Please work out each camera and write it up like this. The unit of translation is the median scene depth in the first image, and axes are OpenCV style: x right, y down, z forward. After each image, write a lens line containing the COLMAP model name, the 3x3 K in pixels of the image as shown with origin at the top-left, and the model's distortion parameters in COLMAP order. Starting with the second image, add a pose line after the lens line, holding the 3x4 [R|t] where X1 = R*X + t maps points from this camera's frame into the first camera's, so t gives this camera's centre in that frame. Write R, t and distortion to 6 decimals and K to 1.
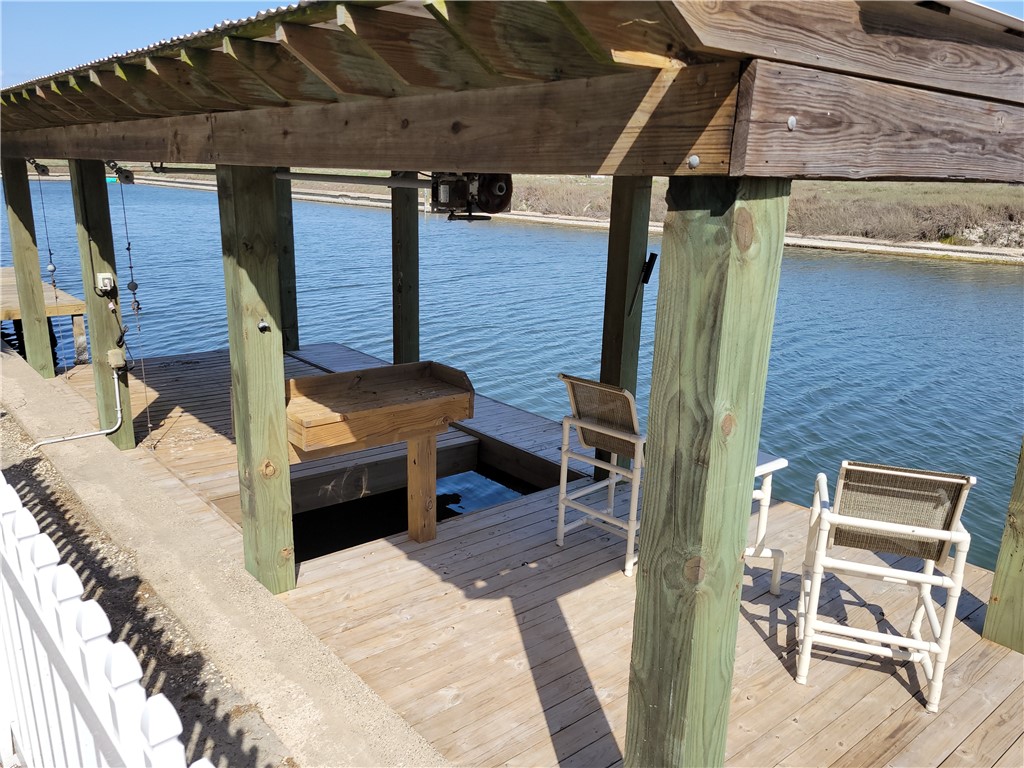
lens RADIAL K [[783.9, 0, 487.9], [0, 783.9, 385.7], [0, 0, 1]] dist [0.046445, -0.007947]
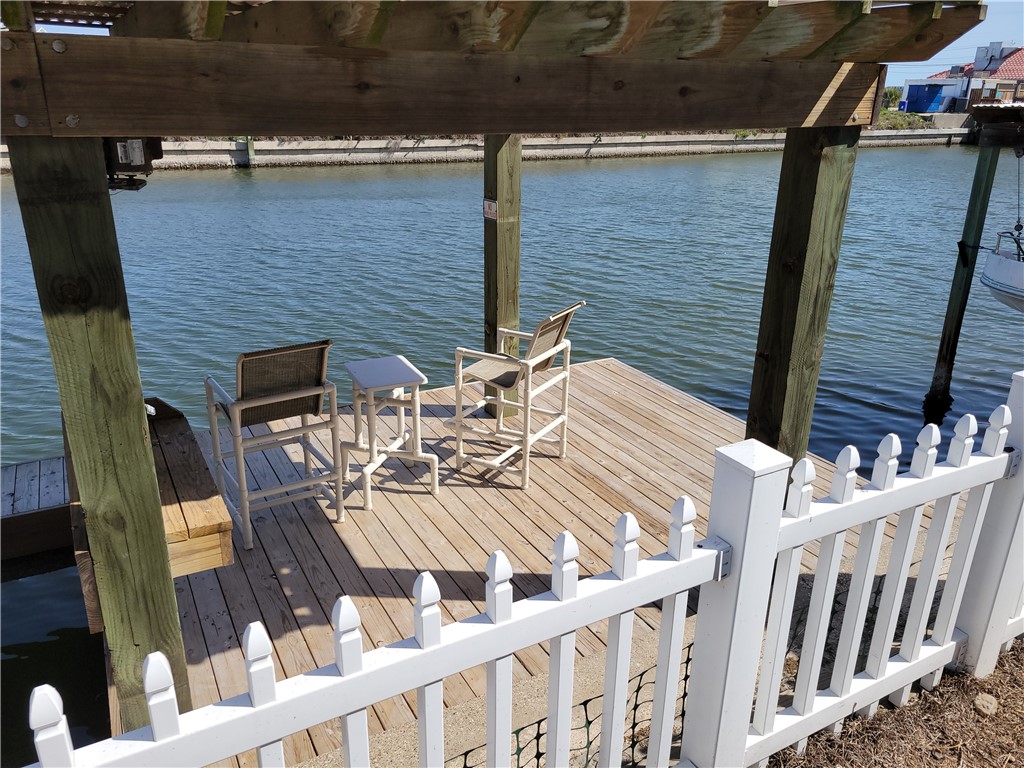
lens RADIAL K [[783.9, 0, 487.9], [0, 783.9, 385.7], [0, 0, 1]] dist [0.046445, -0.007947]
pose [[0.208039, -0.350644, 0.913109, -1.326993], [0.257741, 0.920194, 0.294641, -0.351673], [-0.943551, 0.174049, 0.281812, 1.034427]]
